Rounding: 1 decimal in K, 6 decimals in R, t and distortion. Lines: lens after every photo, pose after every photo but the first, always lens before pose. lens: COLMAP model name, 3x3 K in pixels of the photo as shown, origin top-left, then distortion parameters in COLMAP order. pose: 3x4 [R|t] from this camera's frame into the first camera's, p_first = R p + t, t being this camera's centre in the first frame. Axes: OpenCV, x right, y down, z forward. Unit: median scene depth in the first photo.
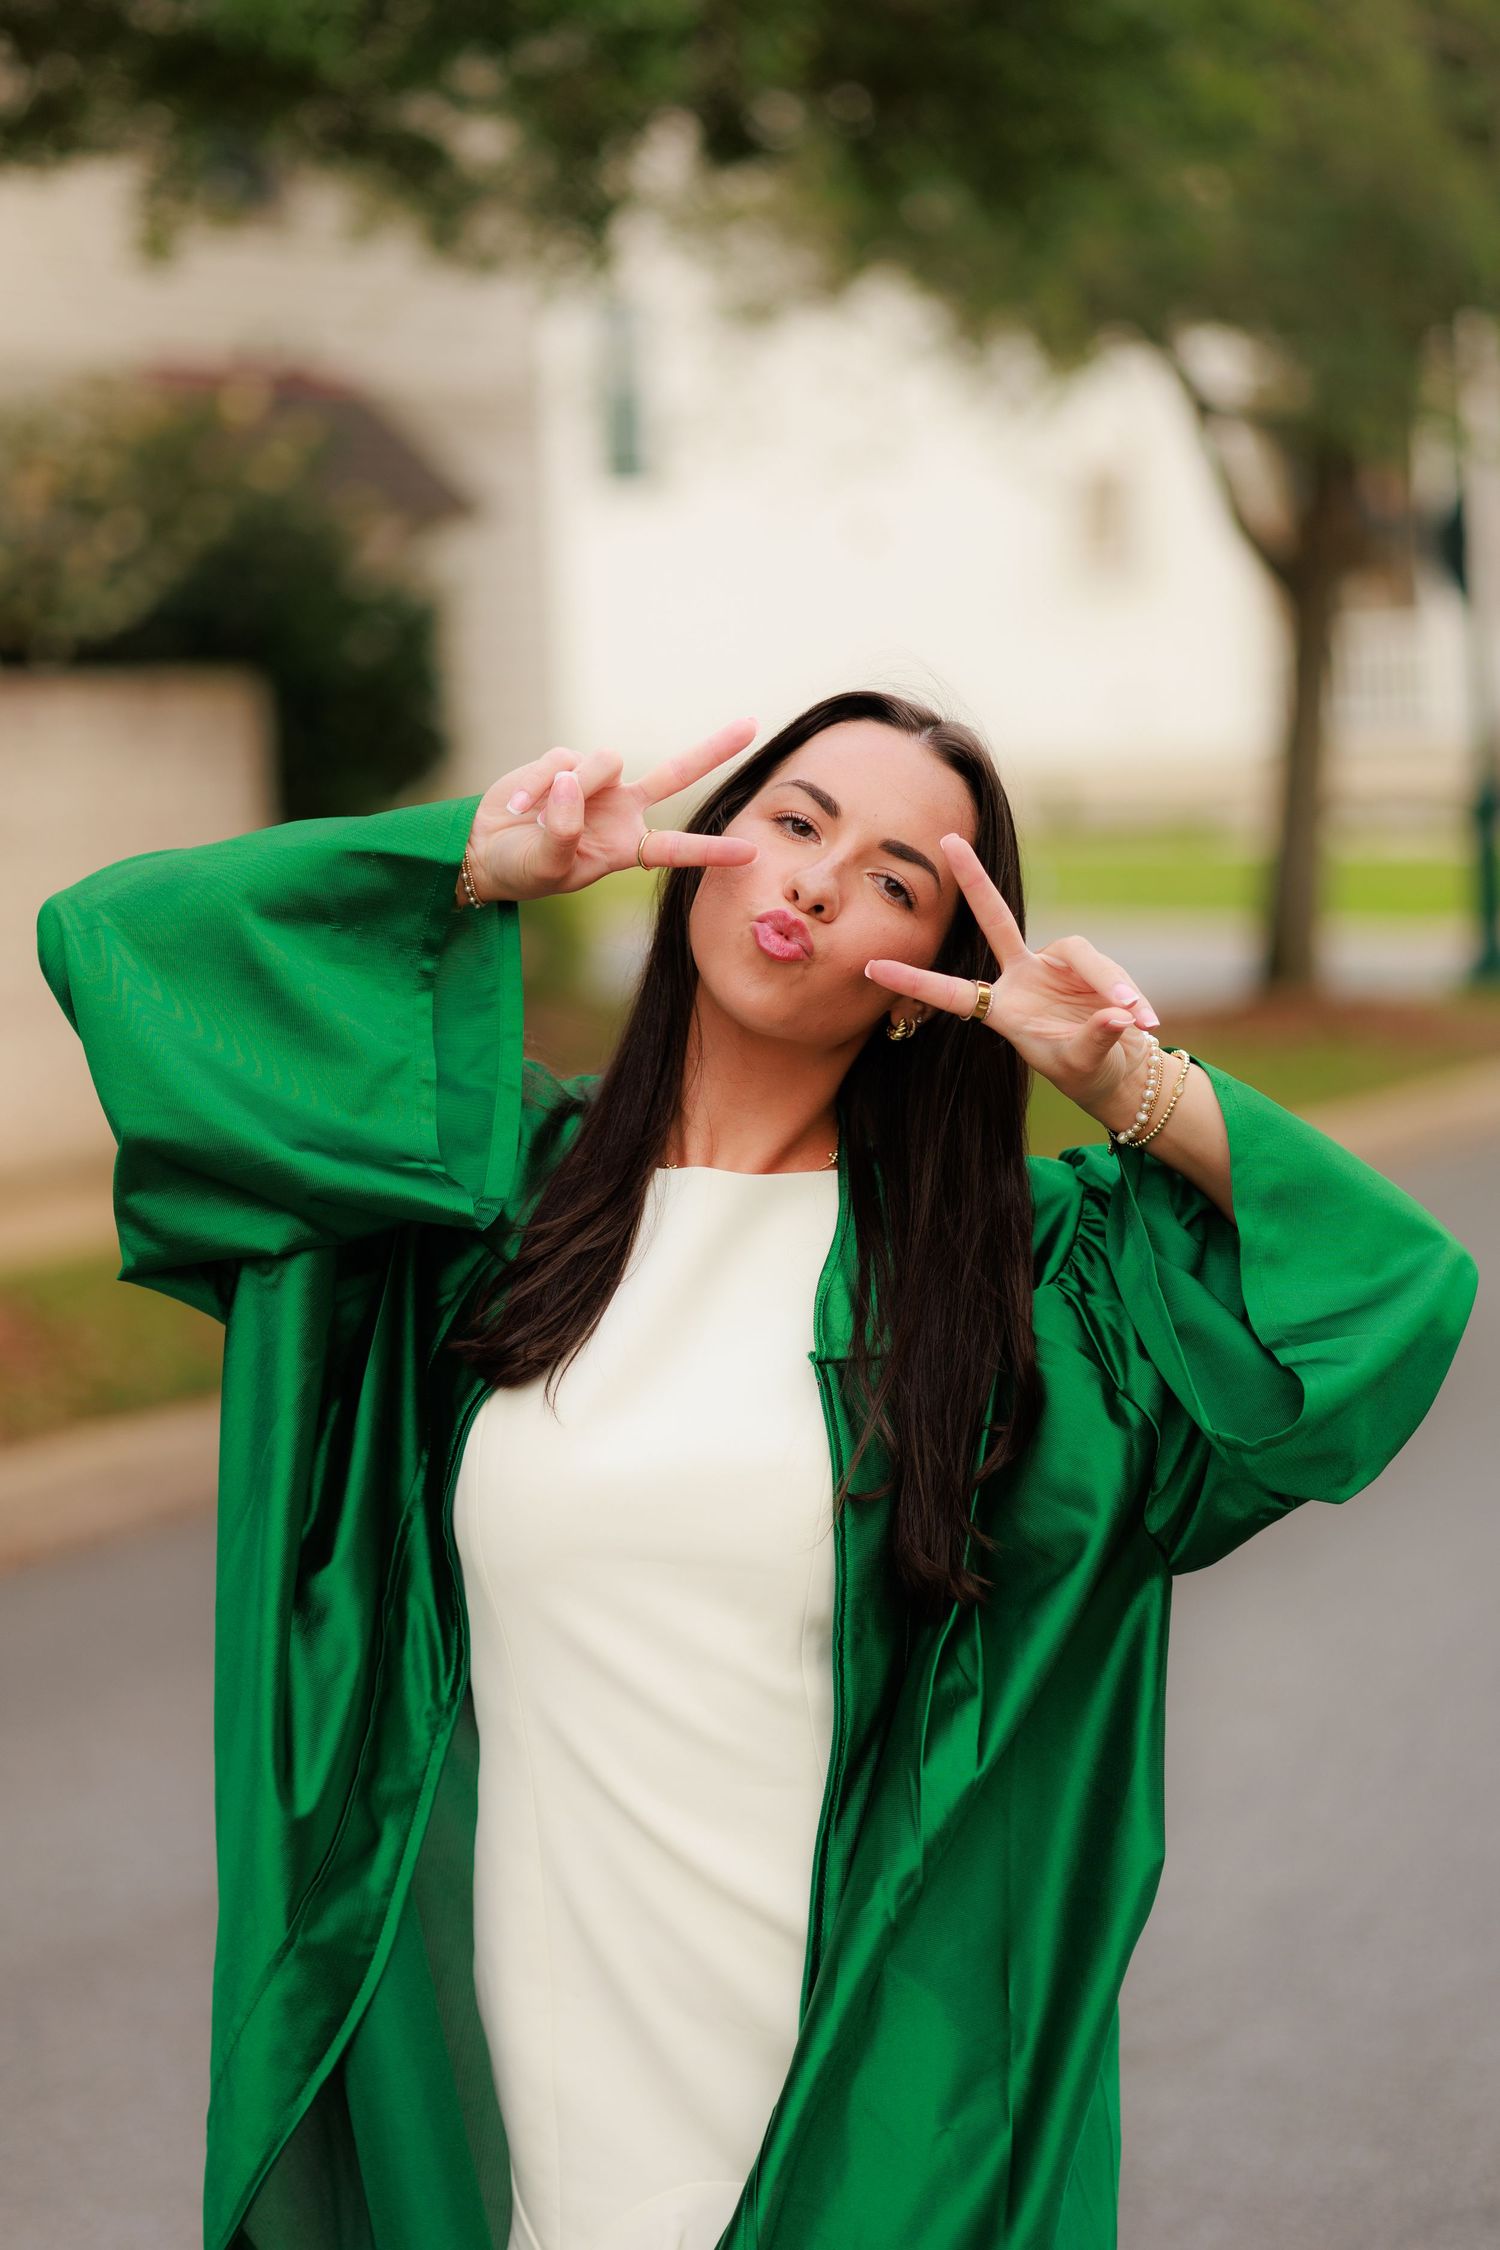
lens RADIAL K [[5523.0, 0, 750.0], [0, 5523.0, 1125.0], [0, 0, 1]] dist [-0.084845, 0.167688]
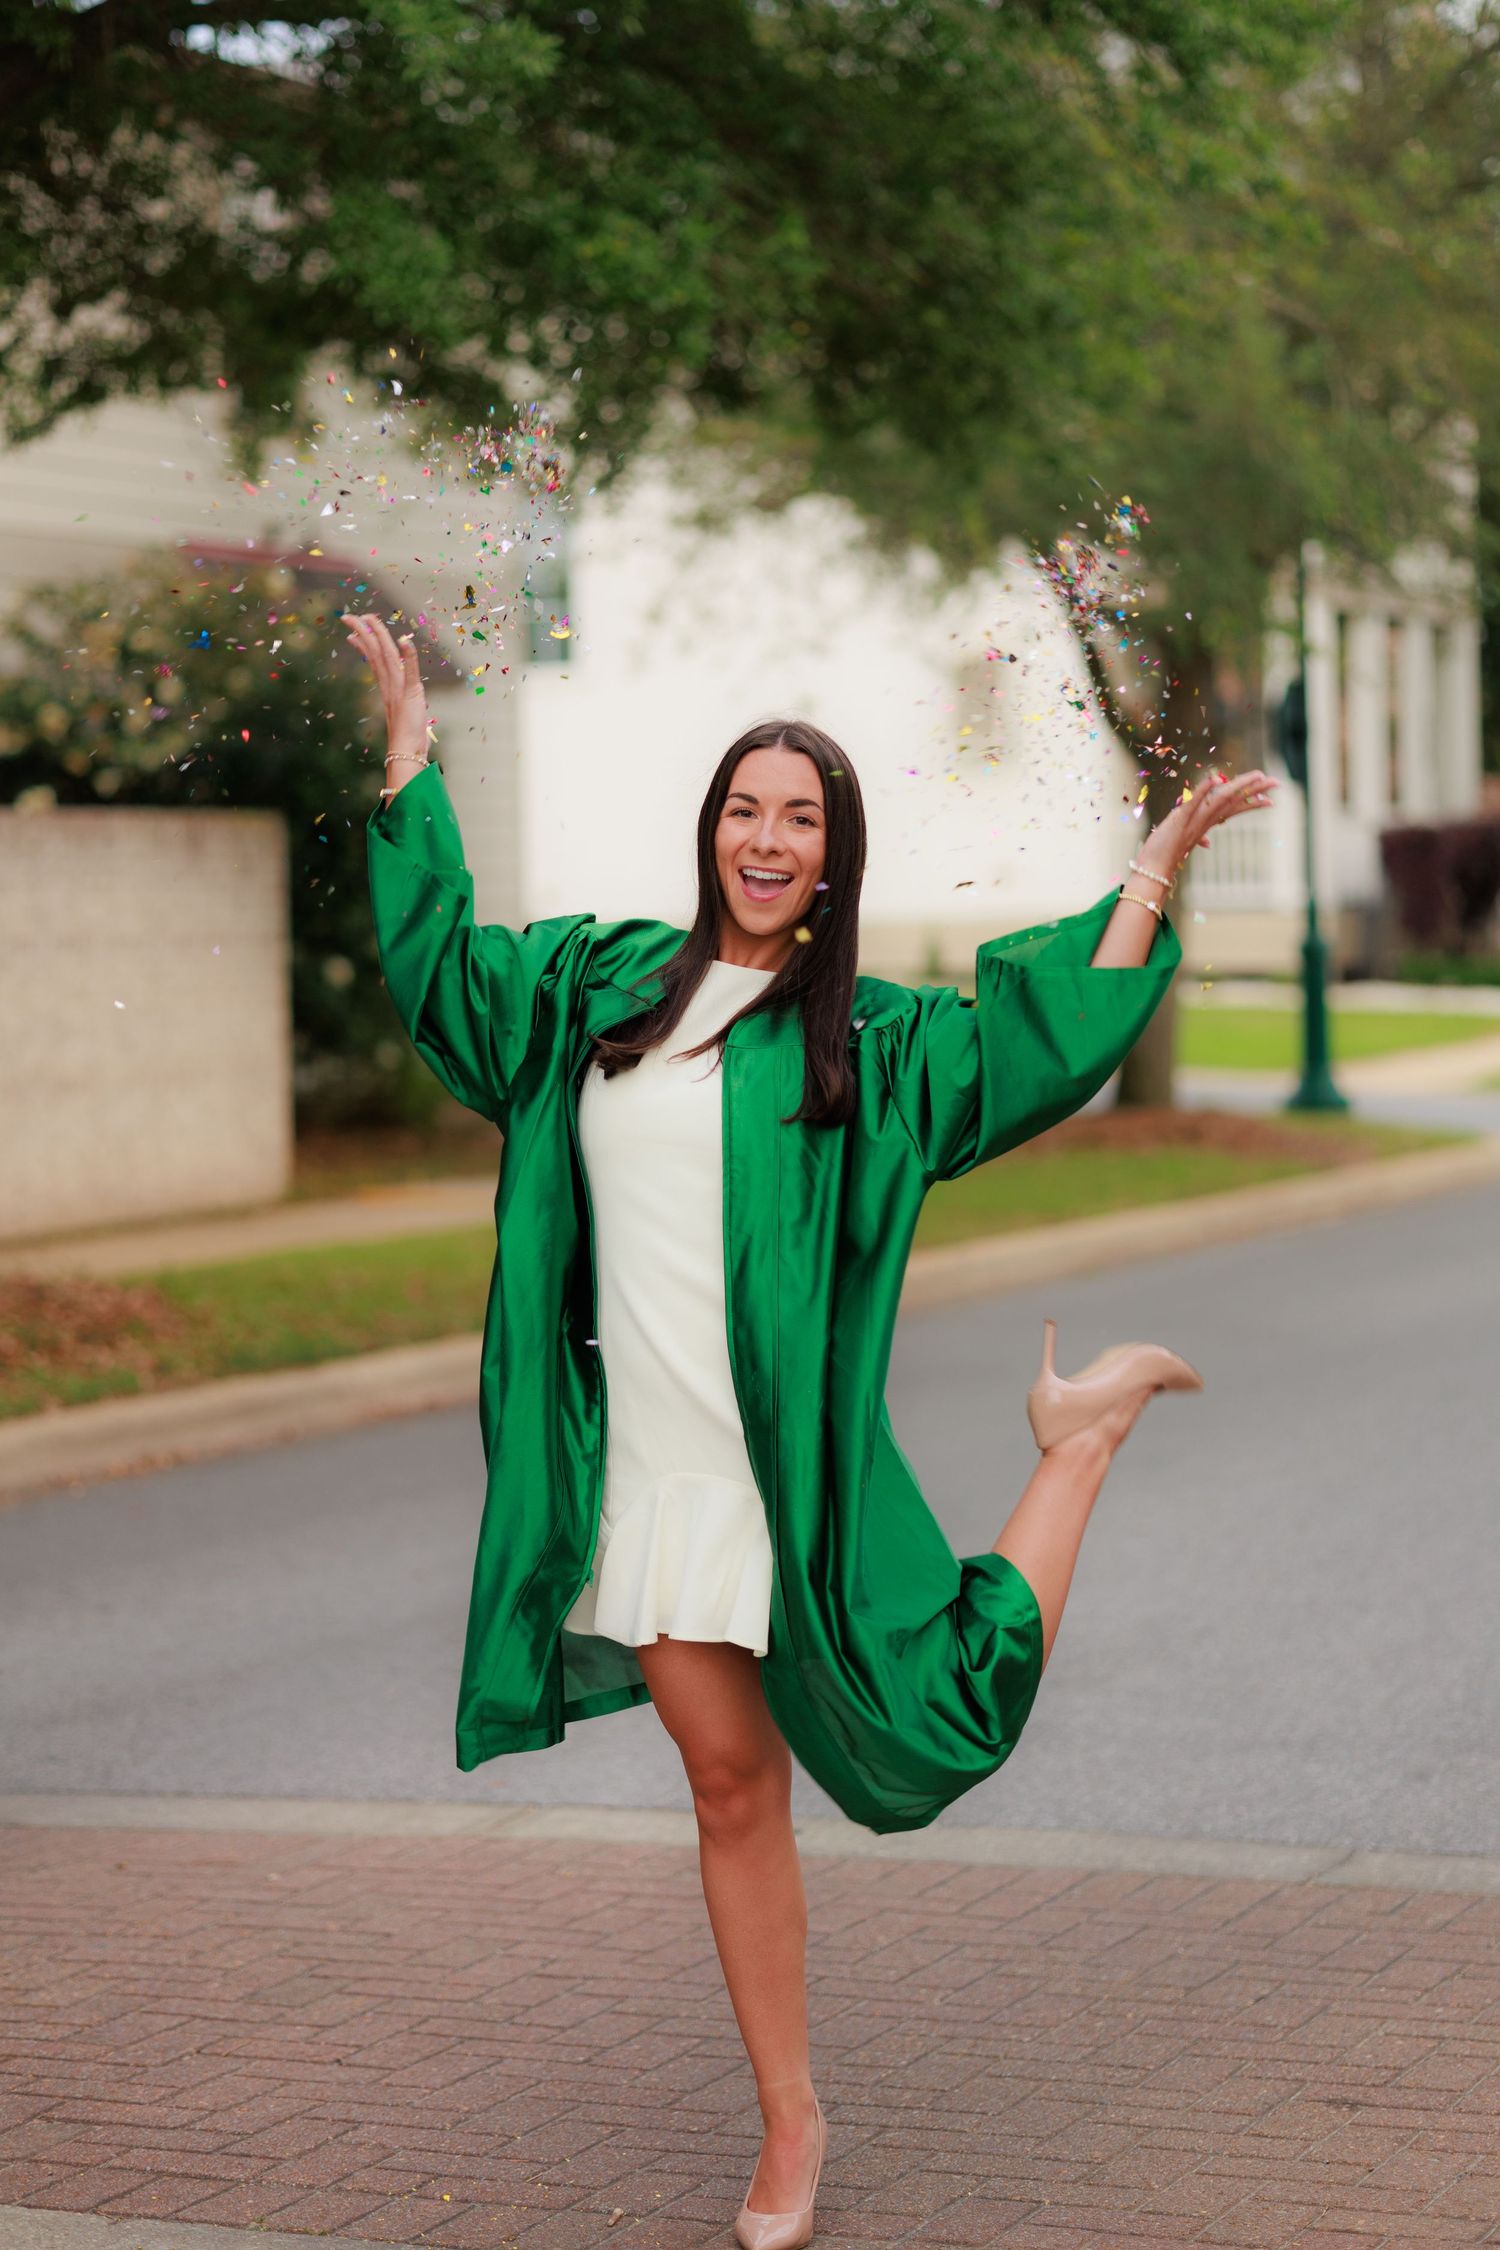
lens RADIAL K [[5523.0, 0, 750.0], [0, 5523.0, 1125.0], [0, 0, 1]] dist [-0.084845, 0.167688]
pose [[0.999263, 0.024731, 0.029347, -0.021925], [-0.023795, 0.999210, -0.031823, 0.020473], [-0.030111, 0.031101, 0.999063, -0.184494]]
